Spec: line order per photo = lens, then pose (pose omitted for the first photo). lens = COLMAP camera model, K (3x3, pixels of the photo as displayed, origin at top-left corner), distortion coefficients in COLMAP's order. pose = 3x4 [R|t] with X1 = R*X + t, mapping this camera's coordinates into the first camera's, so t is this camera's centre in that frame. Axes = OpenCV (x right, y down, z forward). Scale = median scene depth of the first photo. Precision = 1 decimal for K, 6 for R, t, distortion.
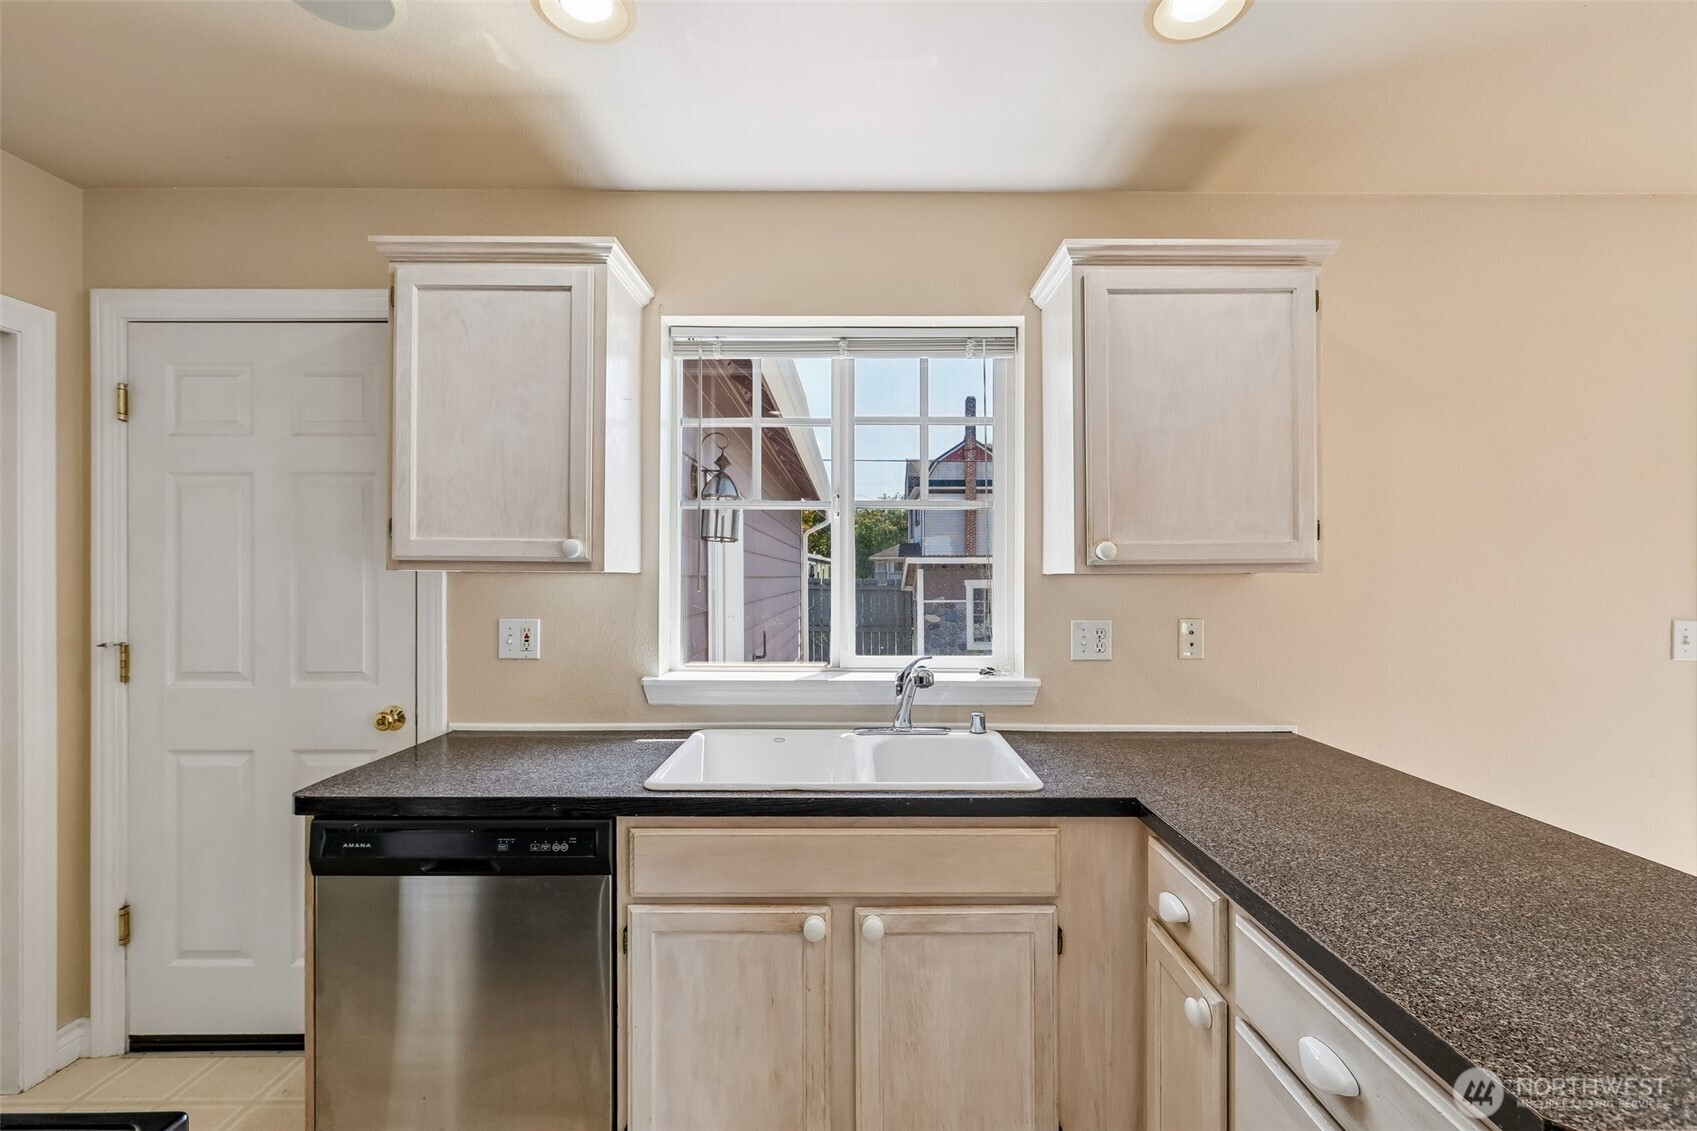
lens RADIAL K [[763.6, 0, 842.2], [0, 763.6, 564.6], [0, 0, 1]] dist [-0.022039, 0.000101]
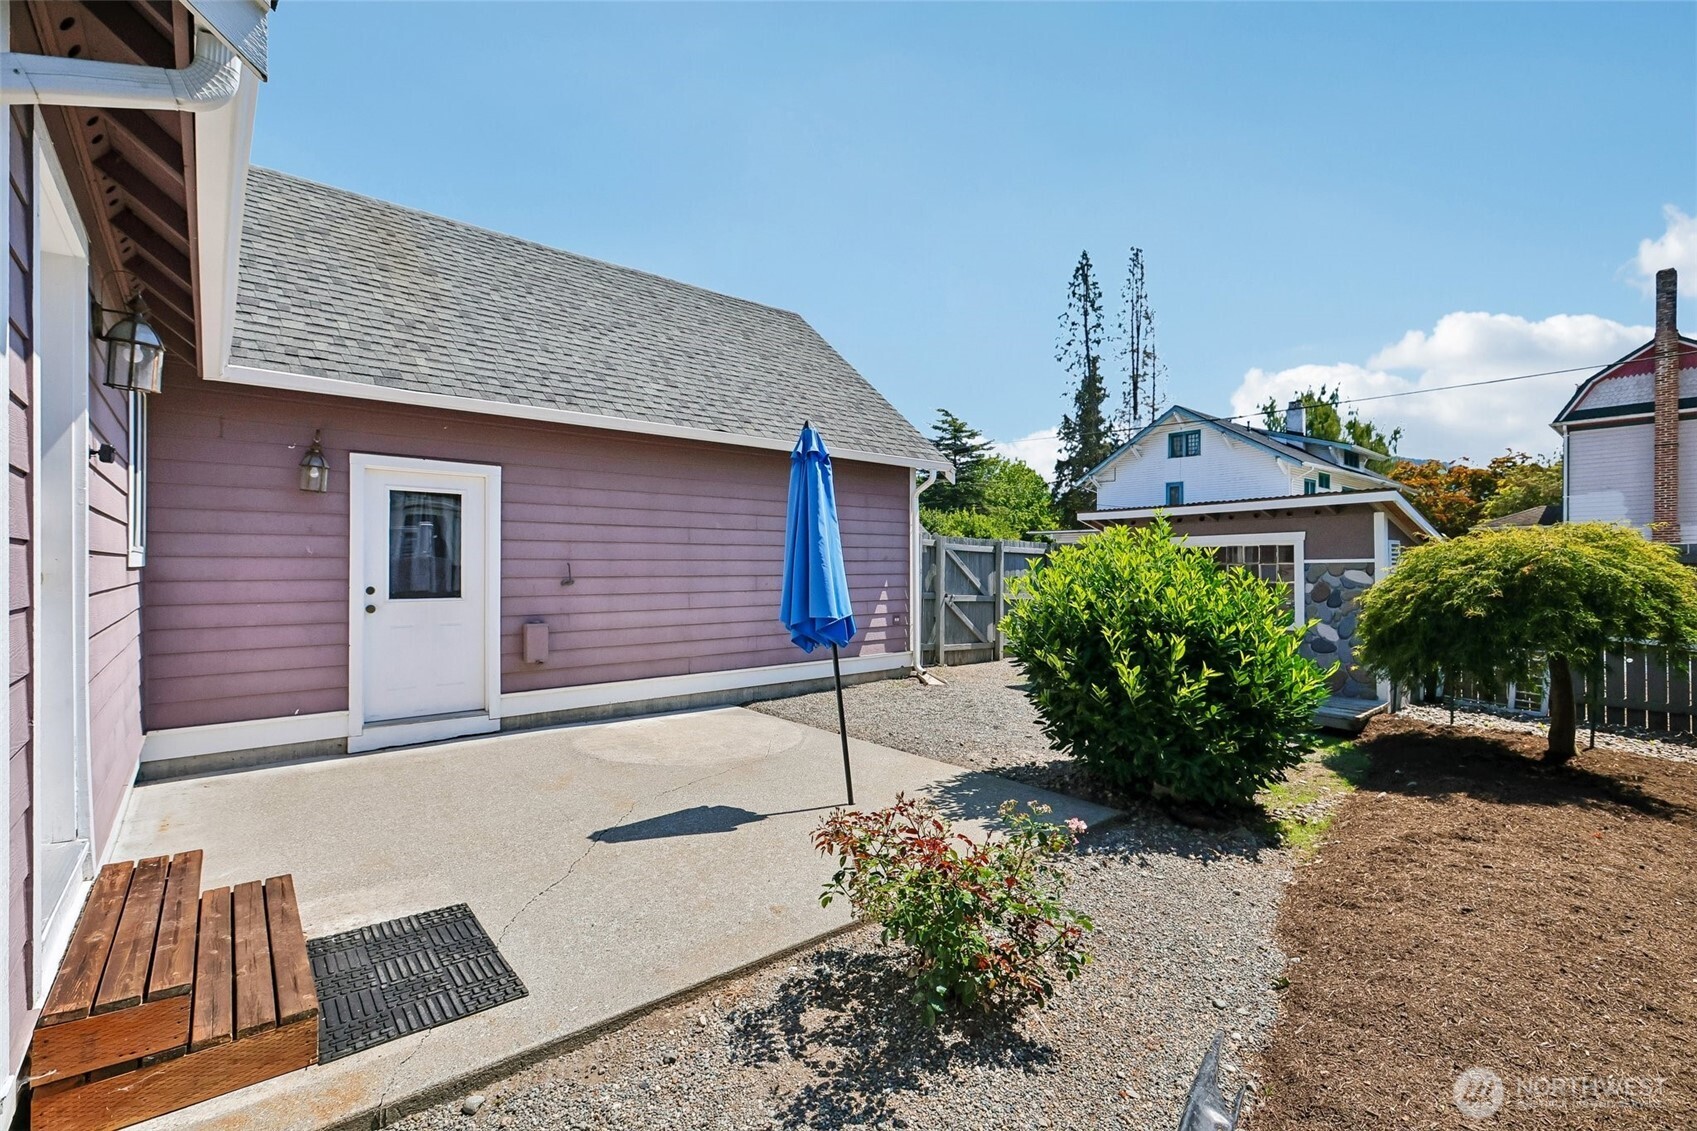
lens RADIAL K [[750.2, 0, 855.4], [0, 750.2, 568.6], [0, 0, 1]] dist [0.000400, 0.000638]
pose [[0.664180, 0.000993, -0.747572, 2.785482], [0.011146, 0.999875, 0.011231, 0.210447], [0.747490, -0.015792, 0.664086, 1.192837]]
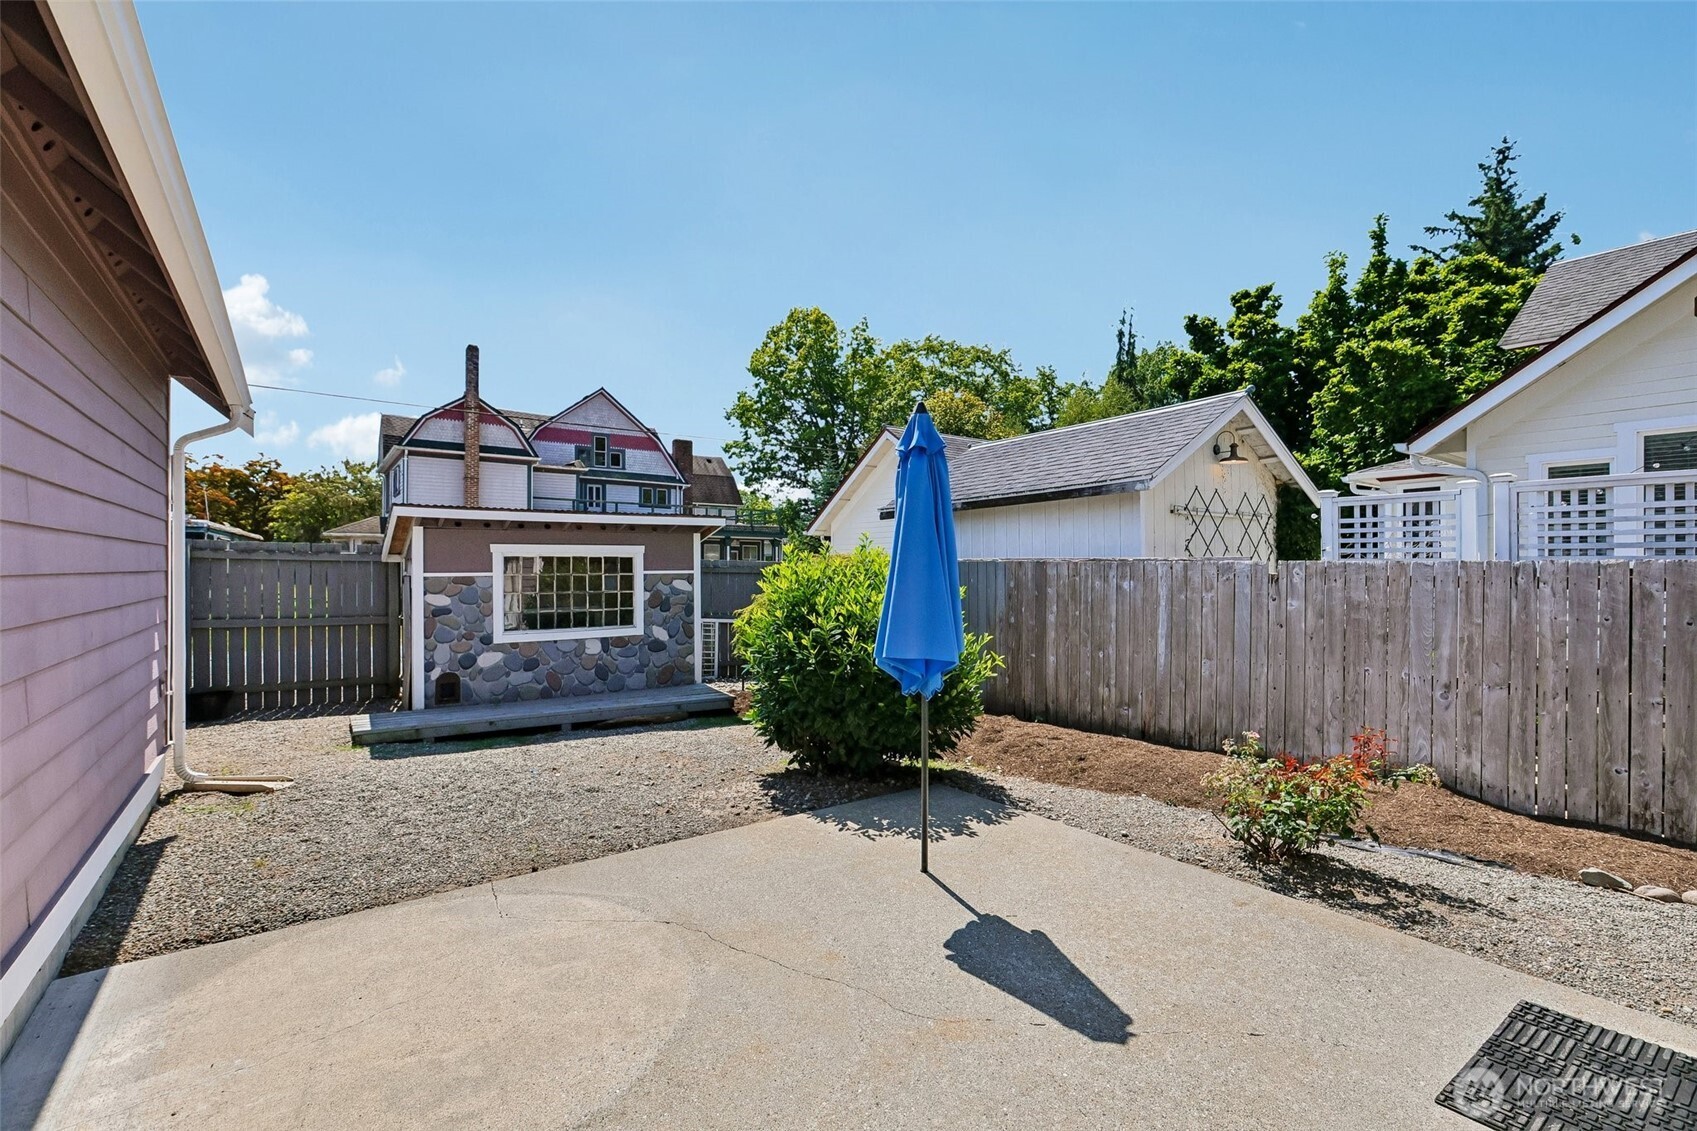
lens RADIAL K [[750.5, 0, 859.9], [0, 750.5, 572.8], [0, 0, 1]] dist [-0.002646, -0.000475]
pose [[0.791449, -0.001505, 0.611233, 0.038554], [-0.011421, 0.999786, 0.017250, 0.161140], [-0.611128, -0.020634, 0.791263, 1.276662]]
